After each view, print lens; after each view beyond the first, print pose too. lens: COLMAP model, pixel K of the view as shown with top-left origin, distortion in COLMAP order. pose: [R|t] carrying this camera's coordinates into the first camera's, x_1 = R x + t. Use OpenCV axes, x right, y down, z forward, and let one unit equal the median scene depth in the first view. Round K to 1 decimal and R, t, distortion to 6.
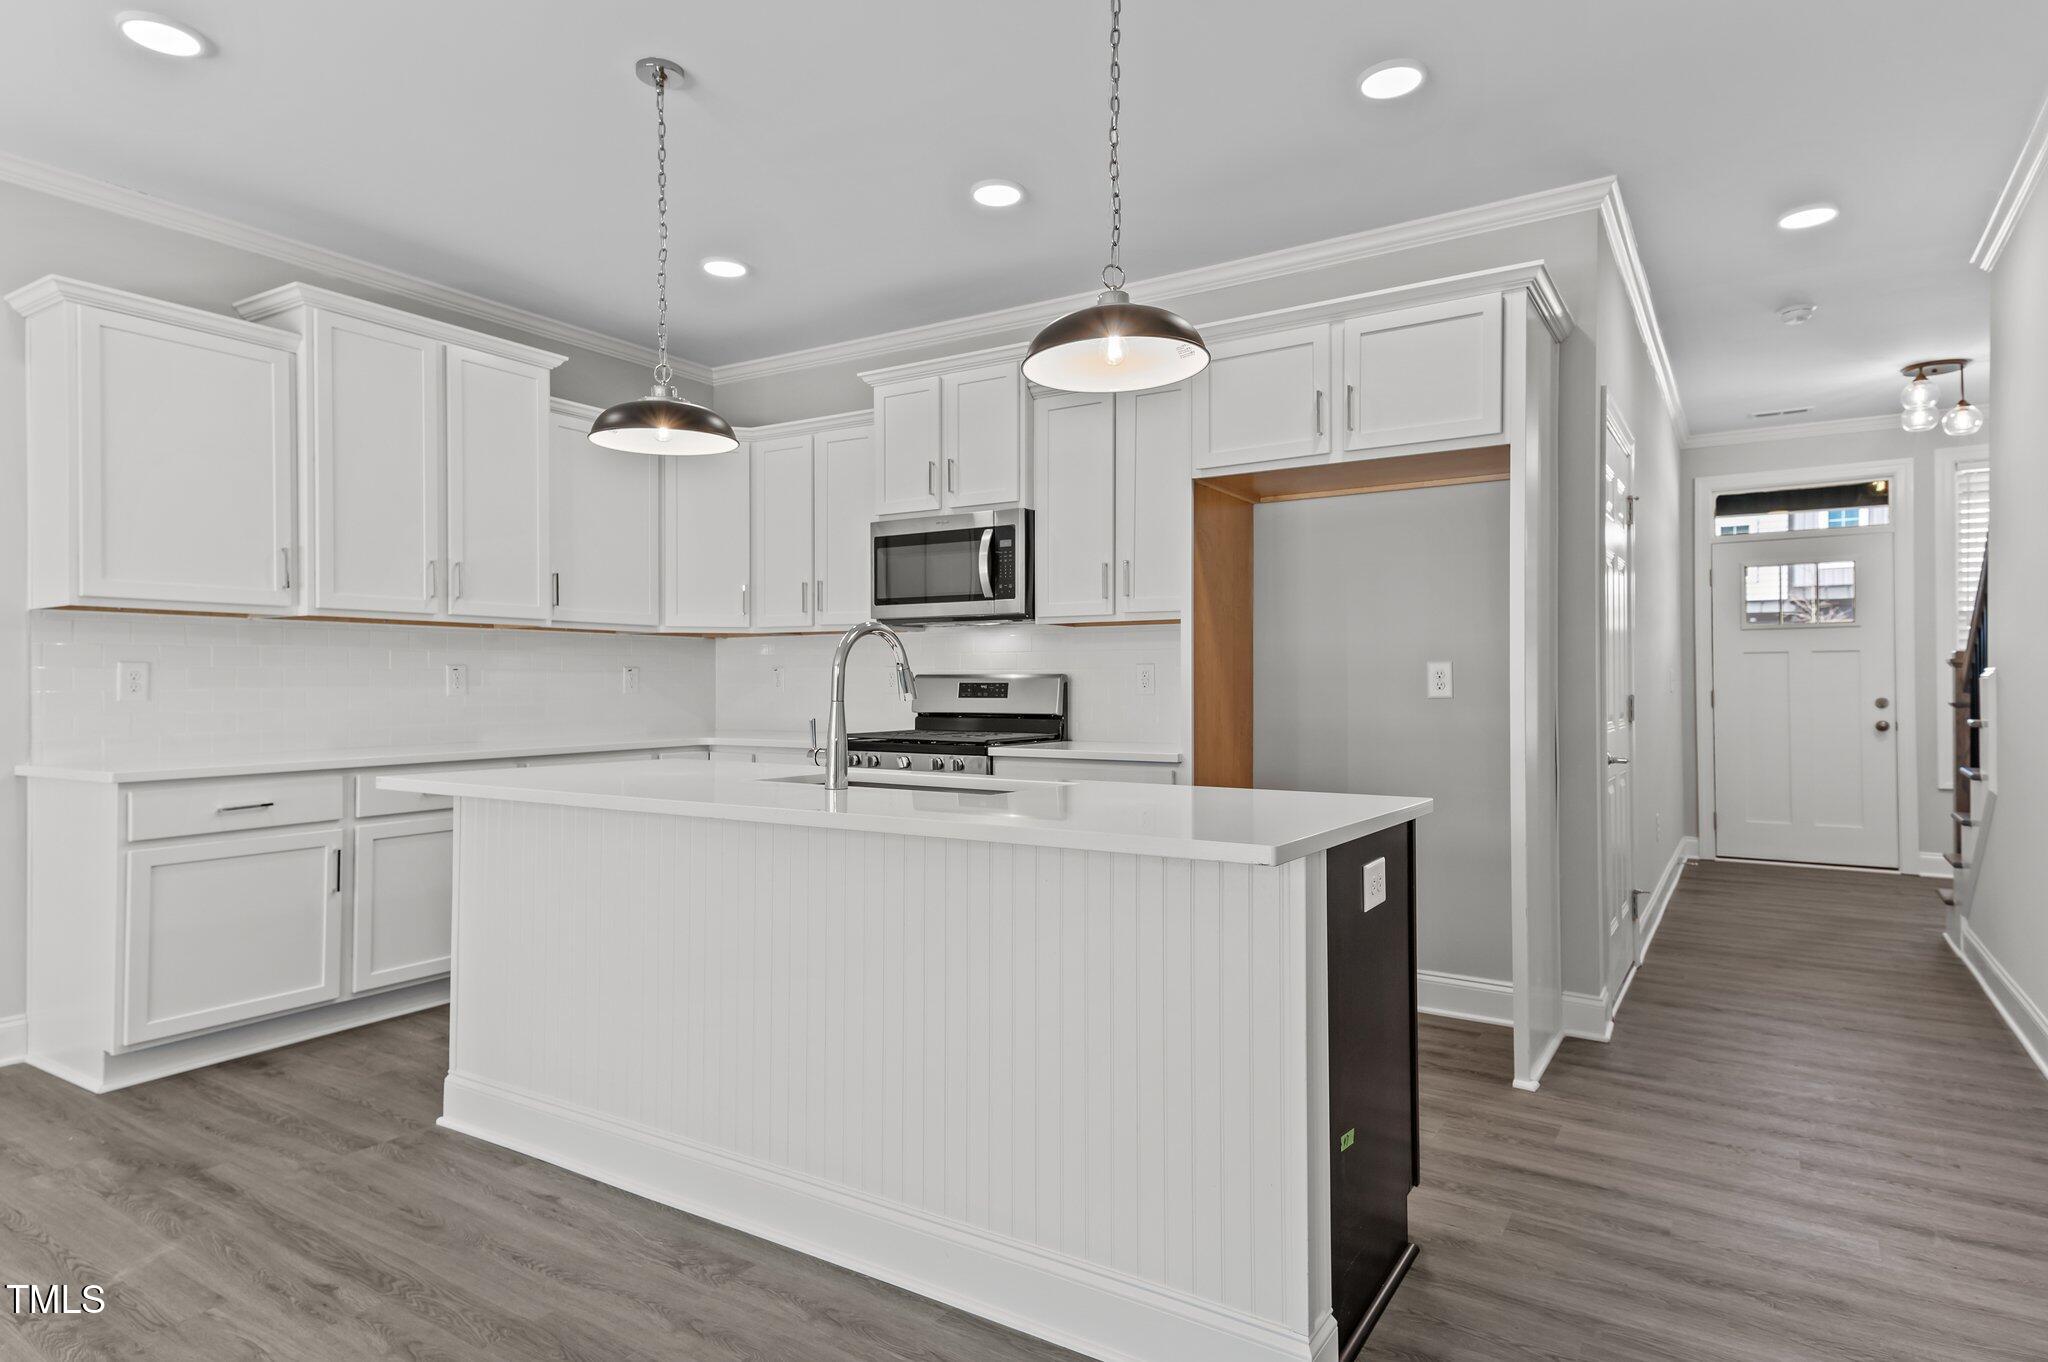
lens RADIAL K [[1145.4, 0, 1022.4], [0, 1145.4, 673.0], [0, 0, 1]] dist [0.062530, -0.027665]
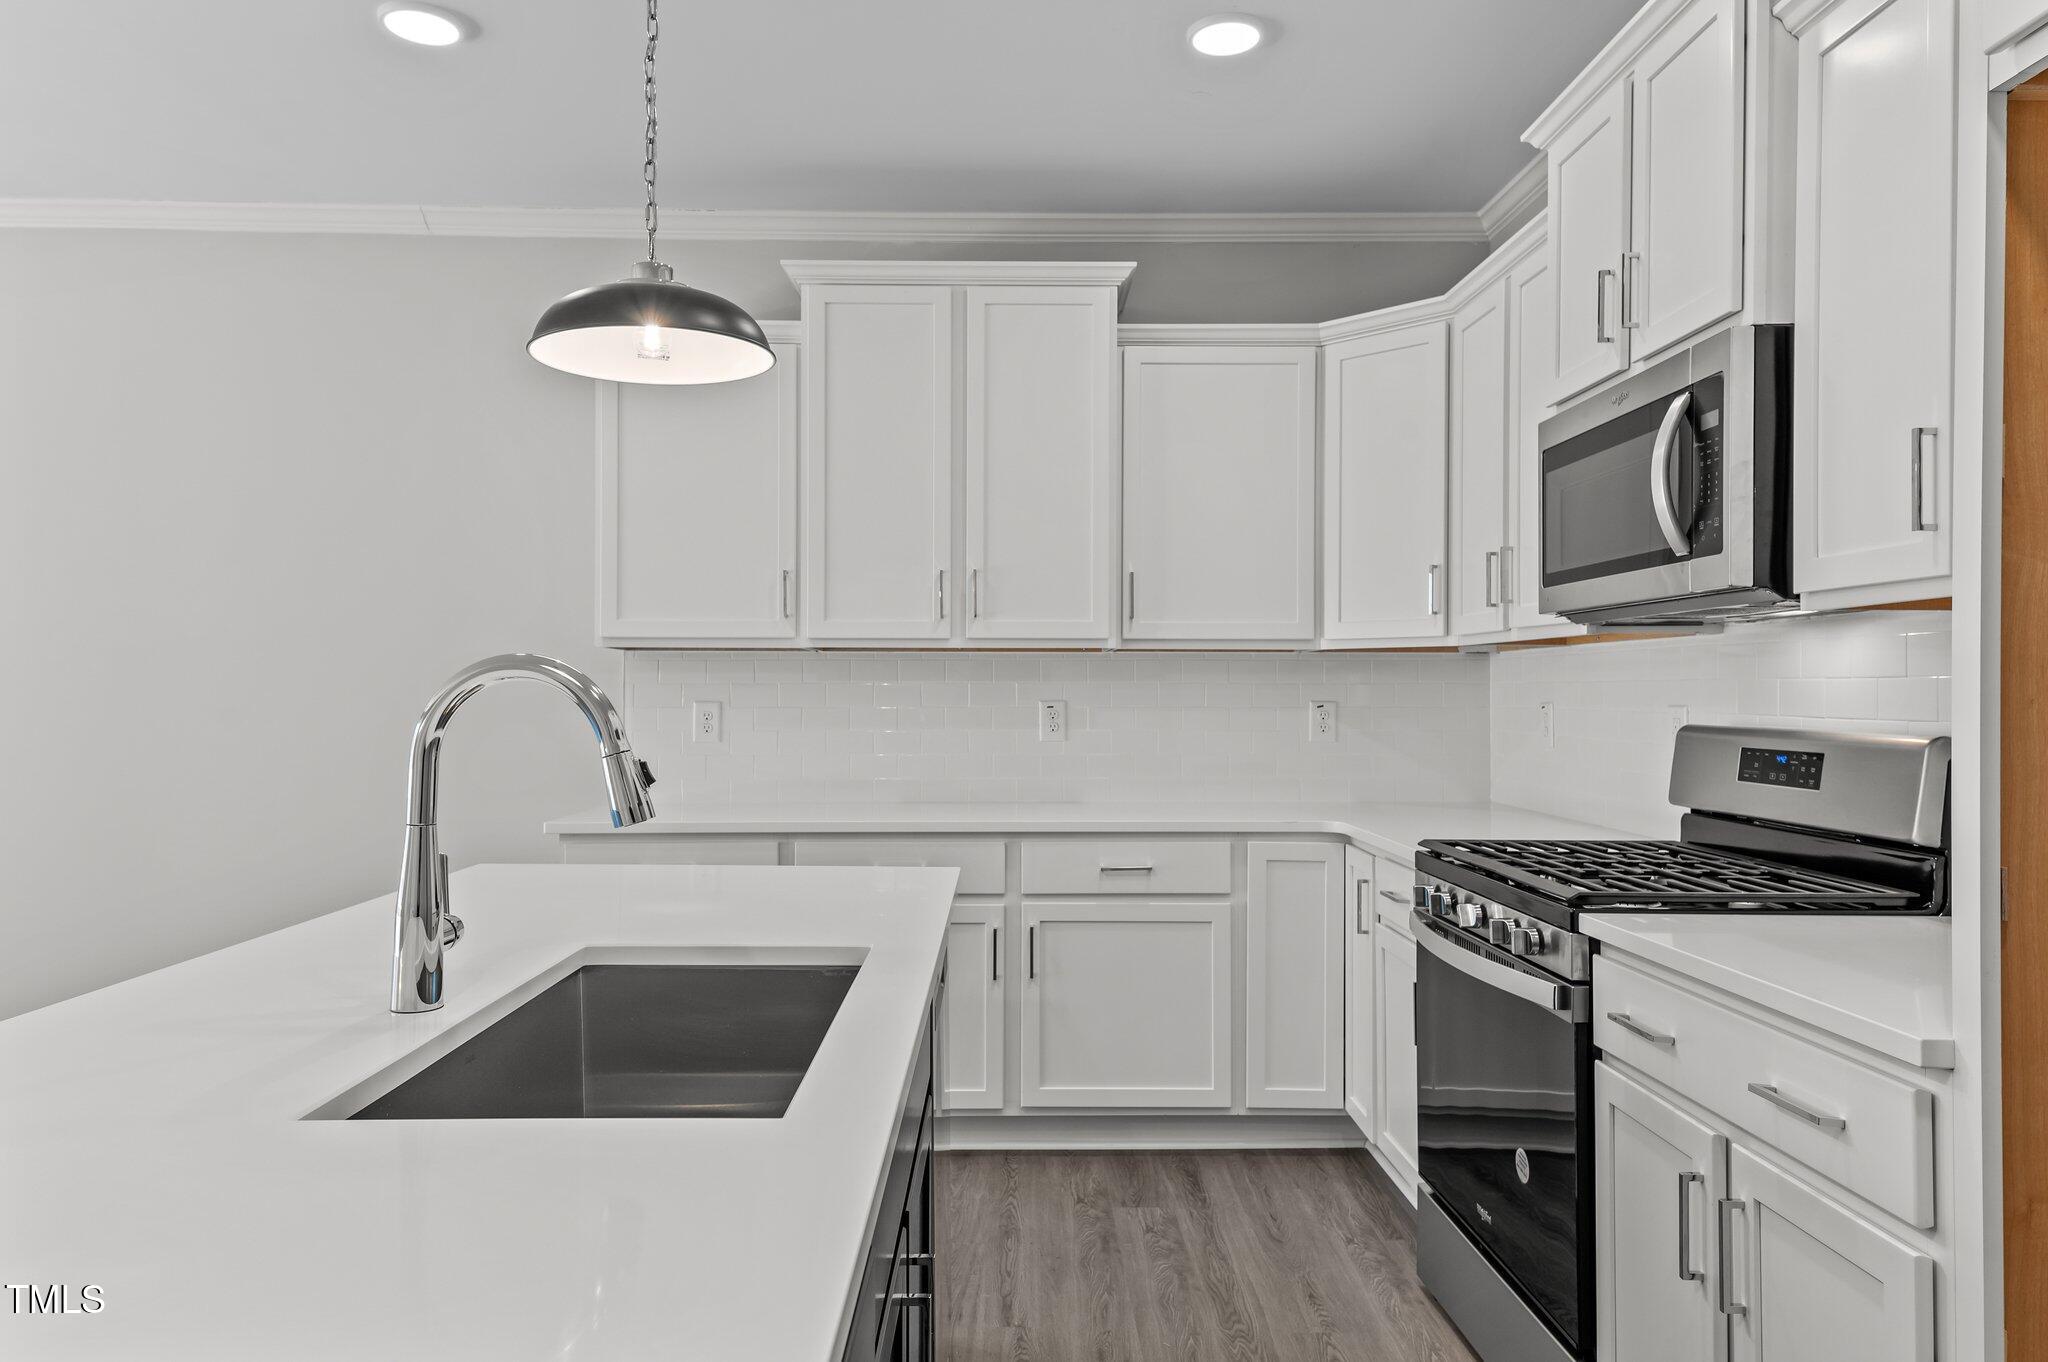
lens RADIAL K [[1334.2, 0, 1024.0], [0, 1334.2, 681.0], [0, 0, 1]] dist [0.041238, -0.000826]
pose [[0.553171, -0.005257, -0.833051, 0.287381], [0.003543, 0.999986, -0.003958, -0.020371], [0.833060, -0.000762, 0.553182, 0.593681]]
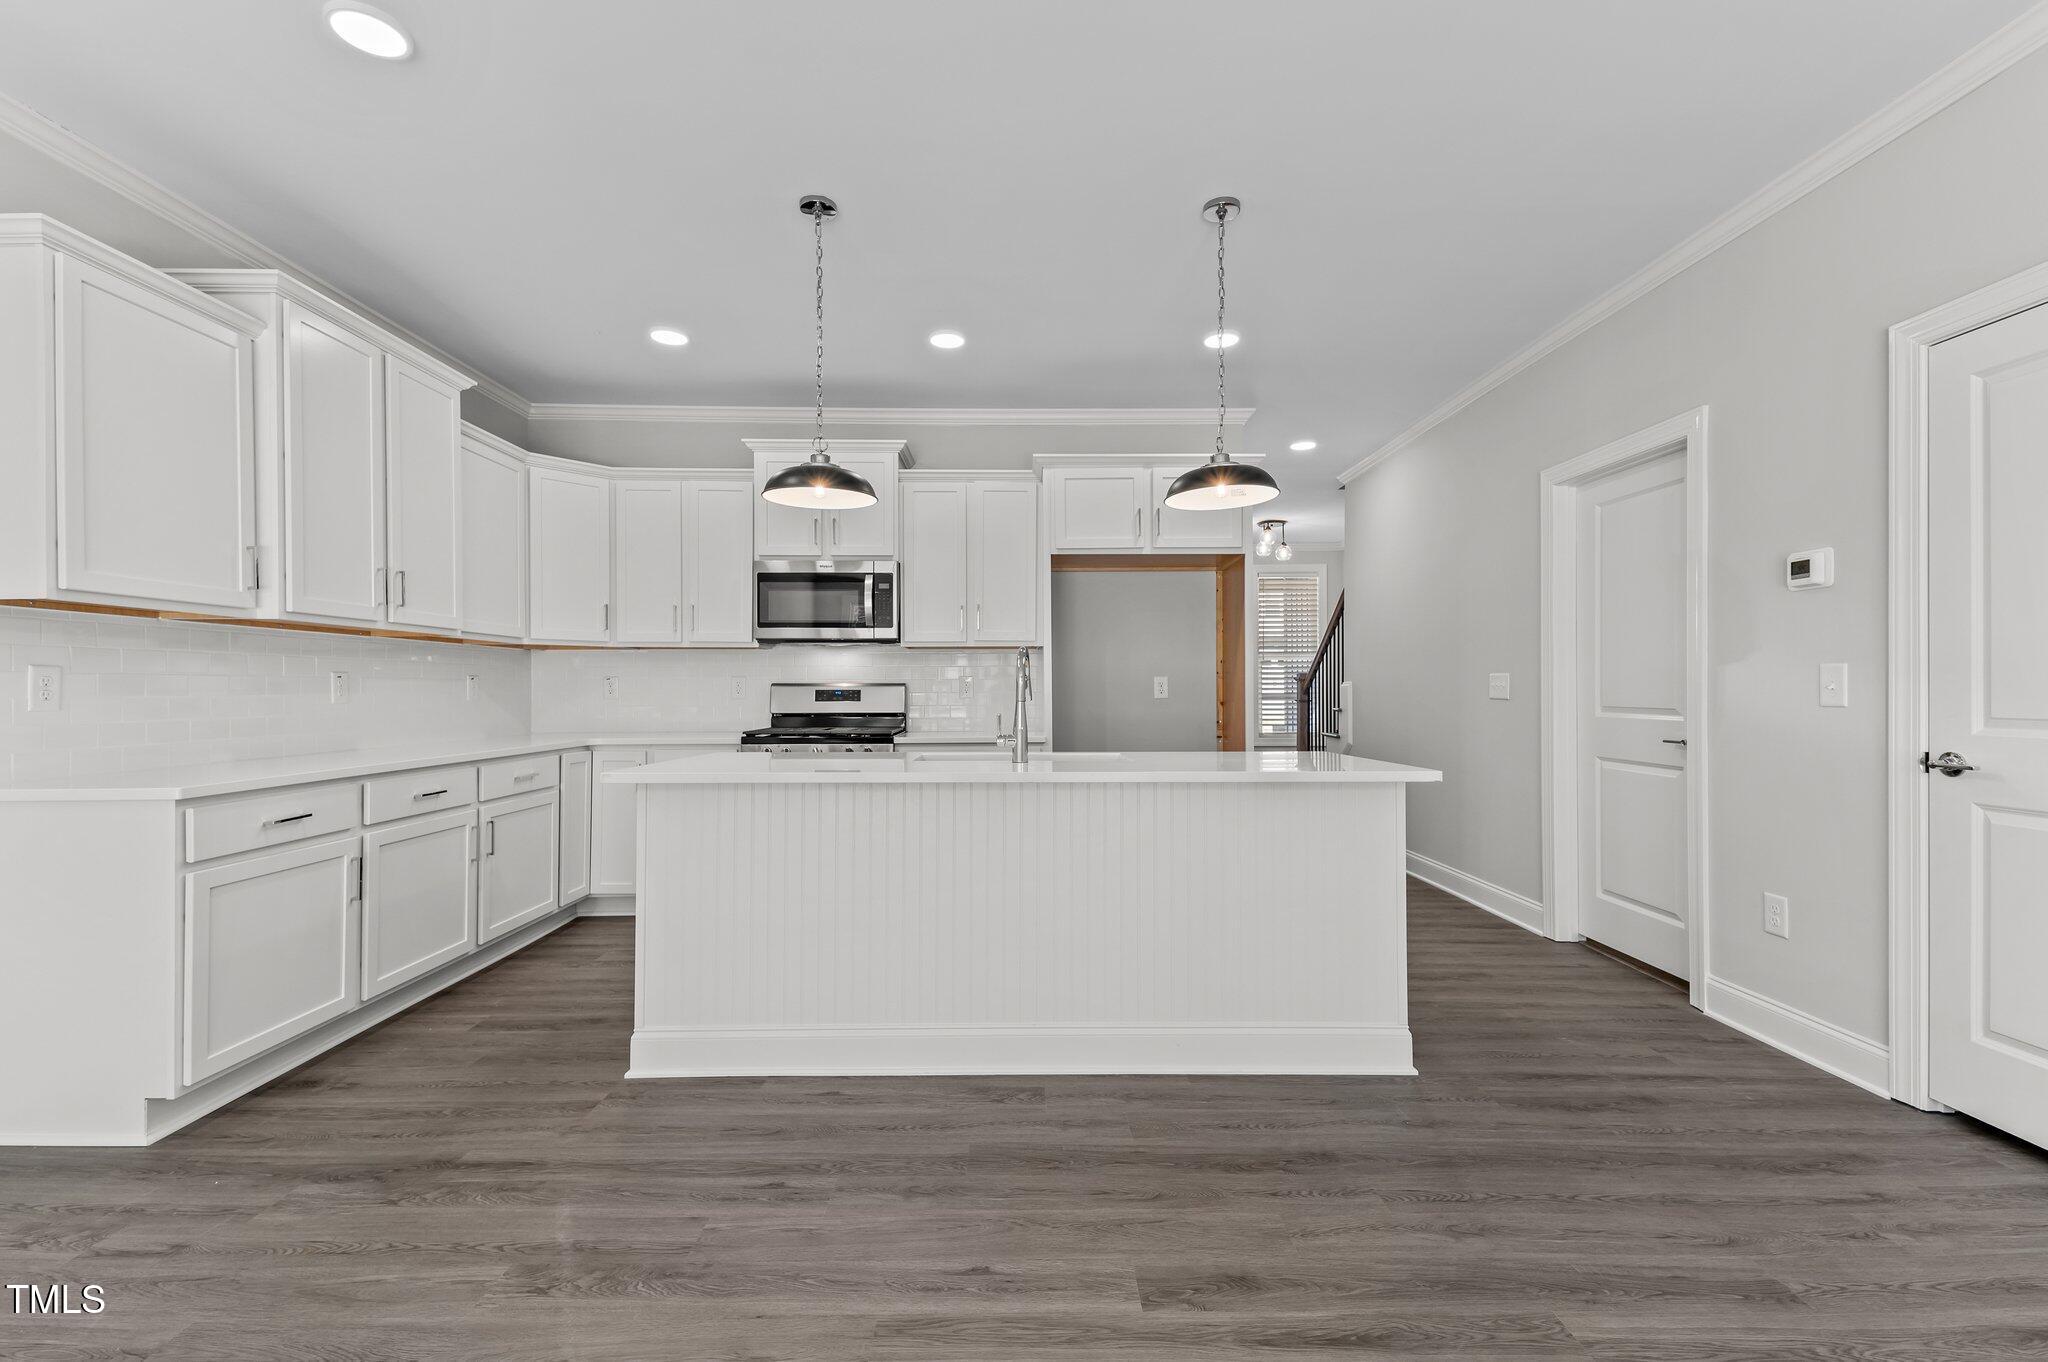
lens RADIAL K [[876.4, 0, 1017.9], [0, 876.4, 688.6], [0, 0, 1]] dist [0.056885, -0.024037]
pose [[0.839255, 0.000361, 0.543738, -0.502715], [-0.003515, 0.999982, 0.004762, 0.002080], [-0.543726, -0.005907, 0.839242, 0.052693]]
